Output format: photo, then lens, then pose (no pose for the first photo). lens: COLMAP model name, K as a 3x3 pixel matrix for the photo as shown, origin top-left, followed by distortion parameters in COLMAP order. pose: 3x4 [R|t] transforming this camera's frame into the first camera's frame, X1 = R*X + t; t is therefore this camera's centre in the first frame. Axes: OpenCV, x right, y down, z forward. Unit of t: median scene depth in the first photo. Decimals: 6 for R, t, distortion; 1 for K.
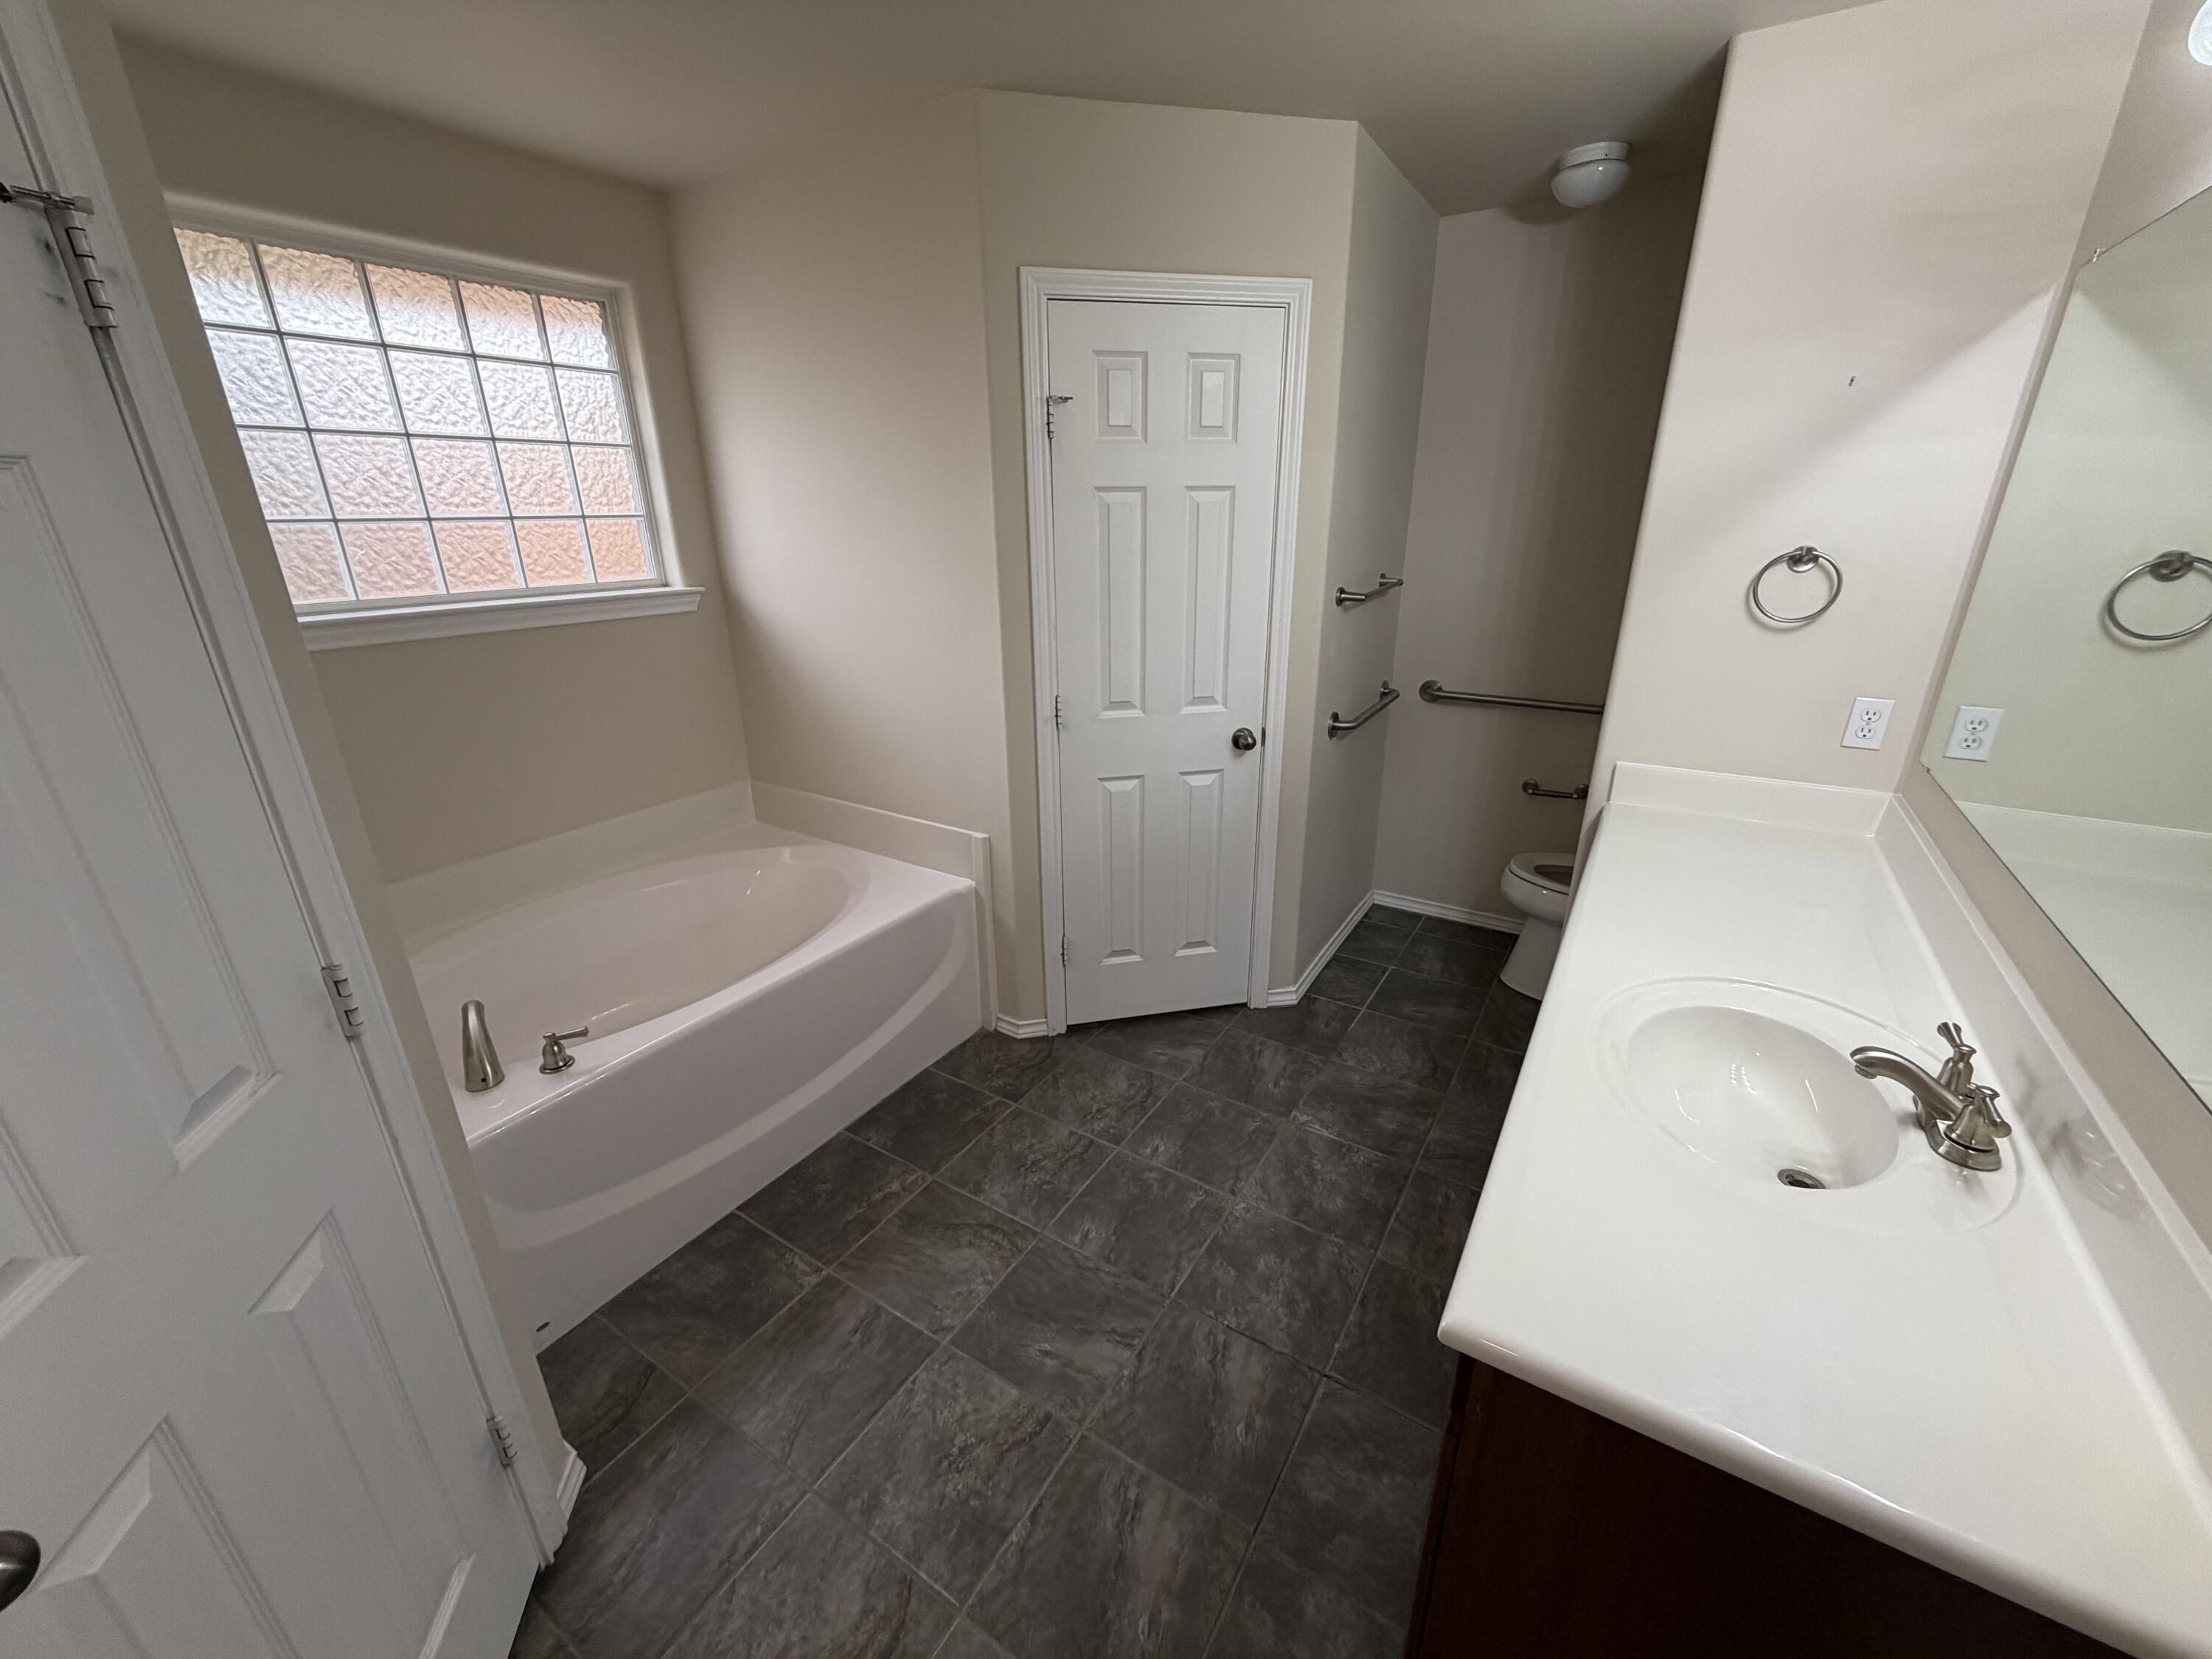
lens RADIAL K [[883.1, 0, 1091.4], [0, 883.1, 838.7], [0, 0, 1]] dist [0.002669, -0.000467]
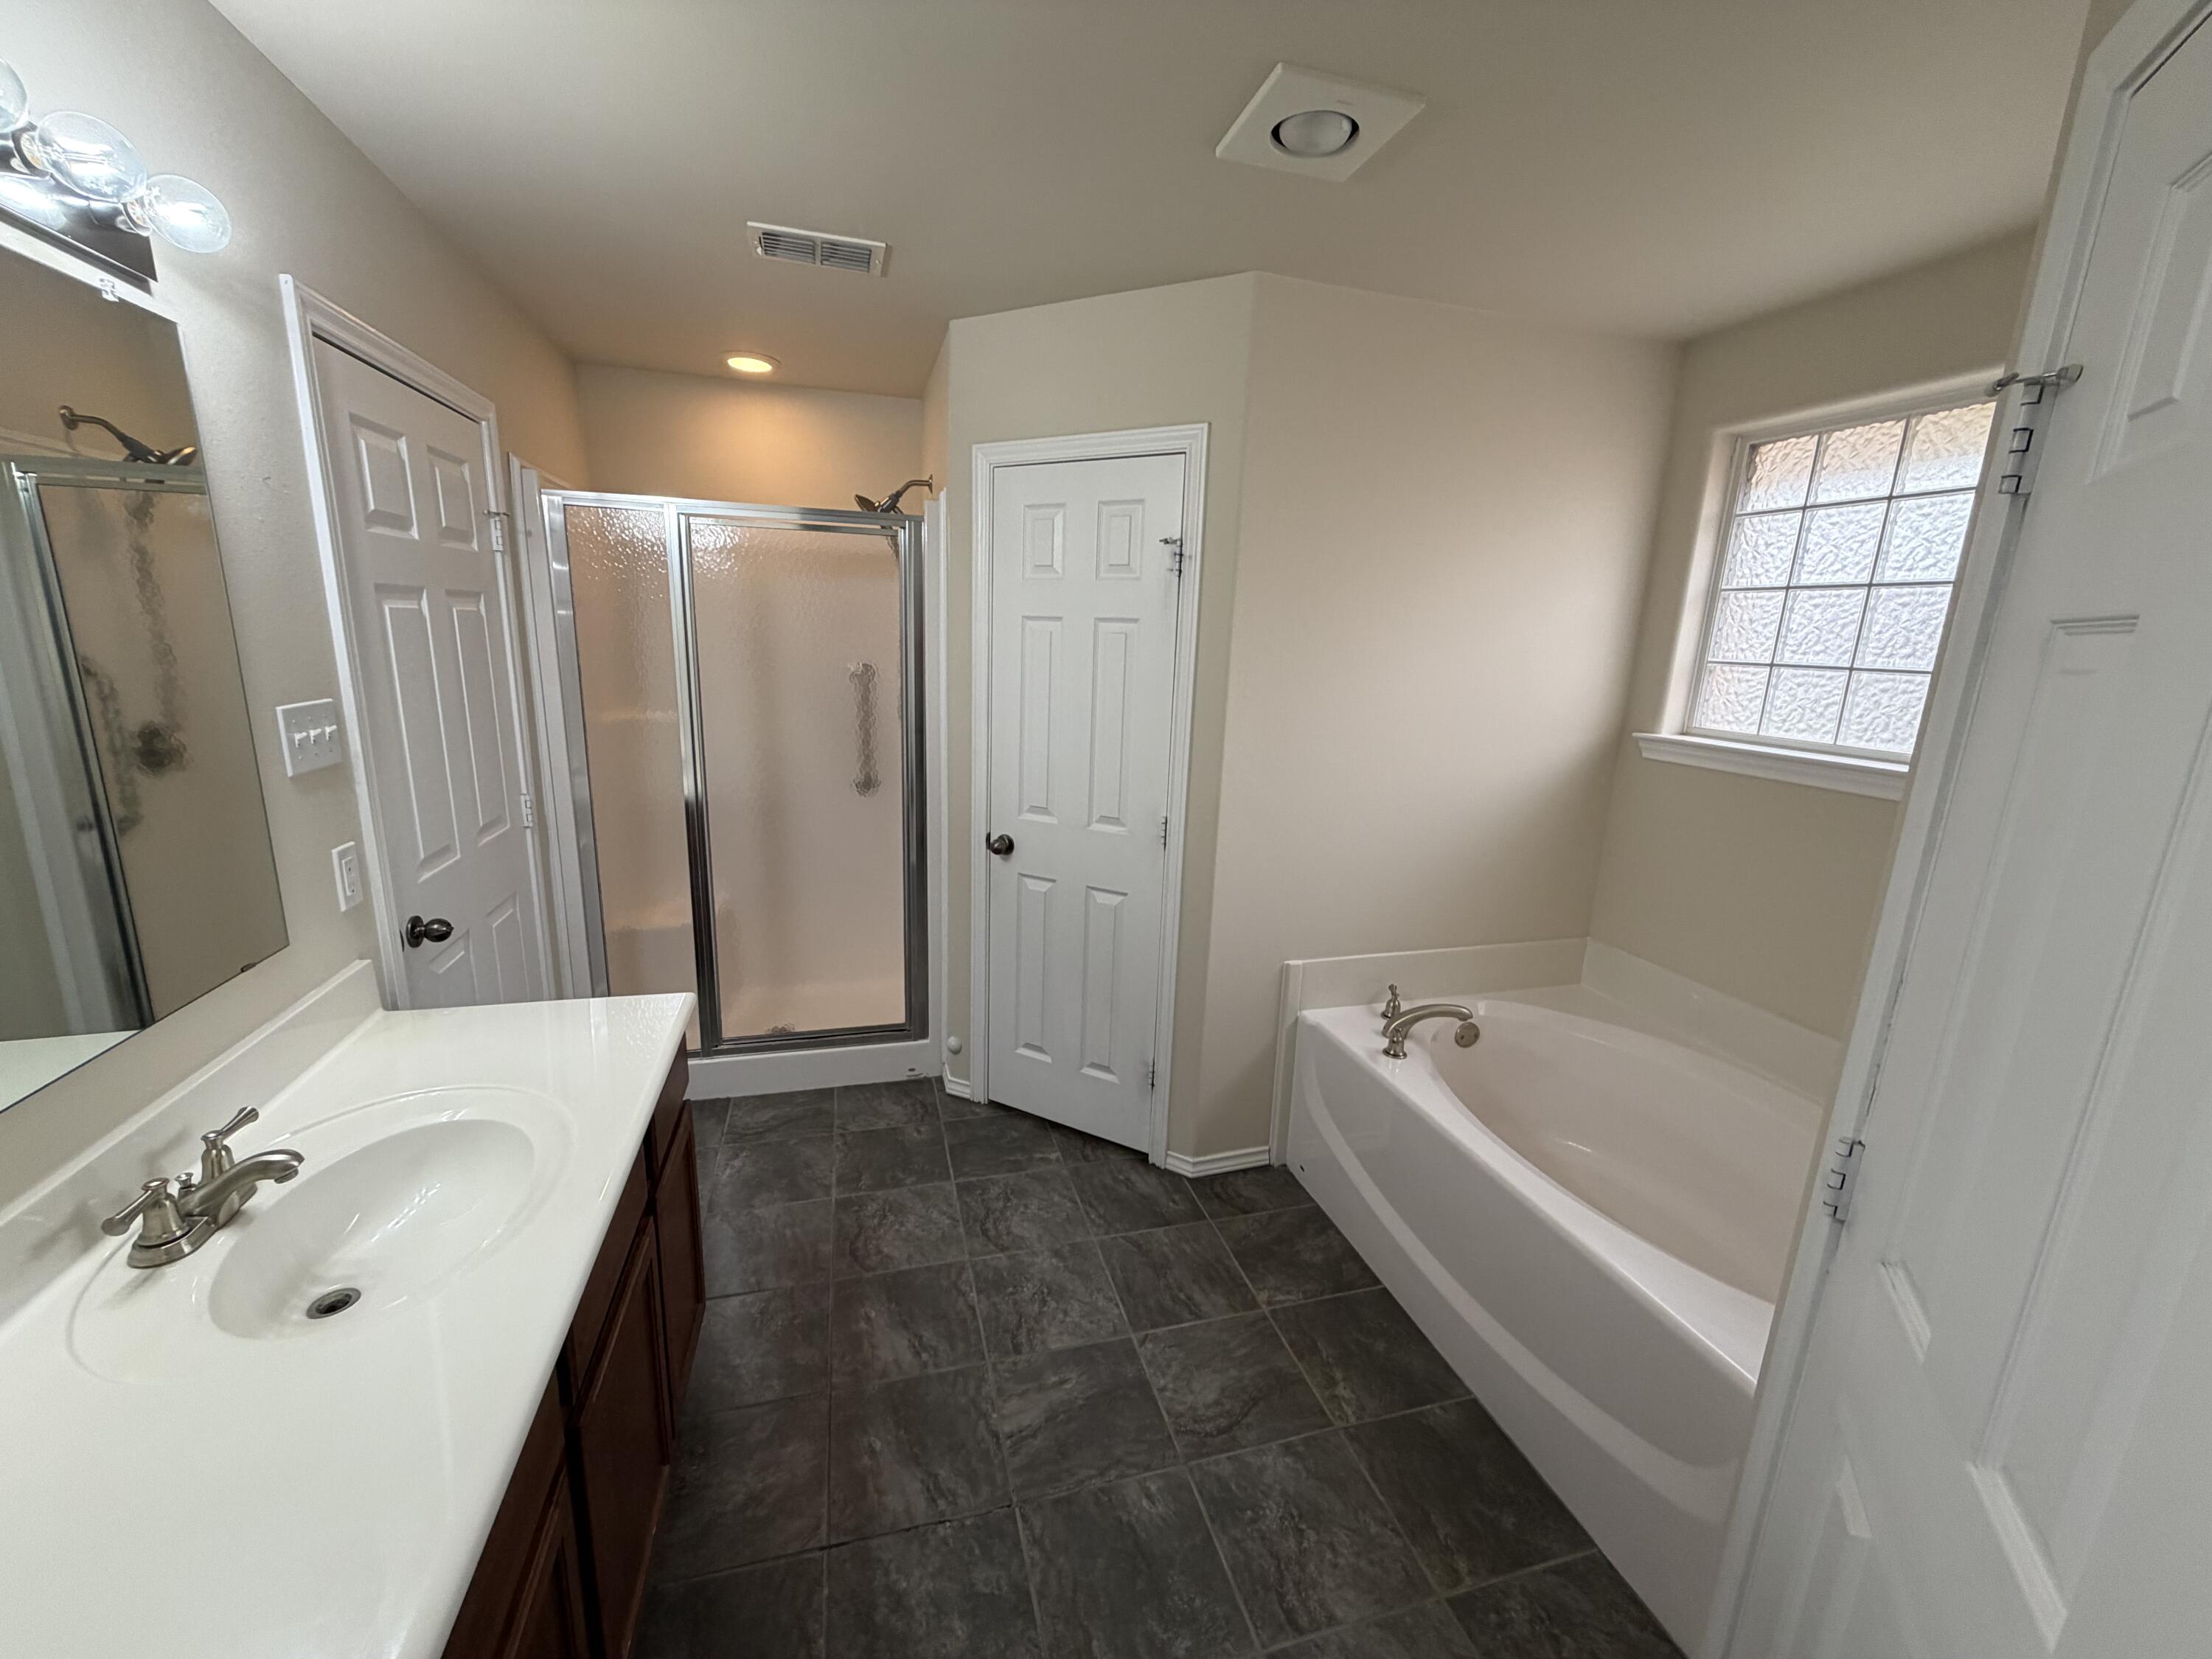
lens RADIAL K [[883.1, 0, 1095.1], [0, 883.1, 829.1], [0, 0, 1]] dist [0.002669, -0.000467]
pose [[-0.662407, 0.148583, -0.734262, 0.607848], [-0.292246, 0.851226, 0.435897, -0.471466], [0.689790, 0.503326, -0.520435, 1.231231]]
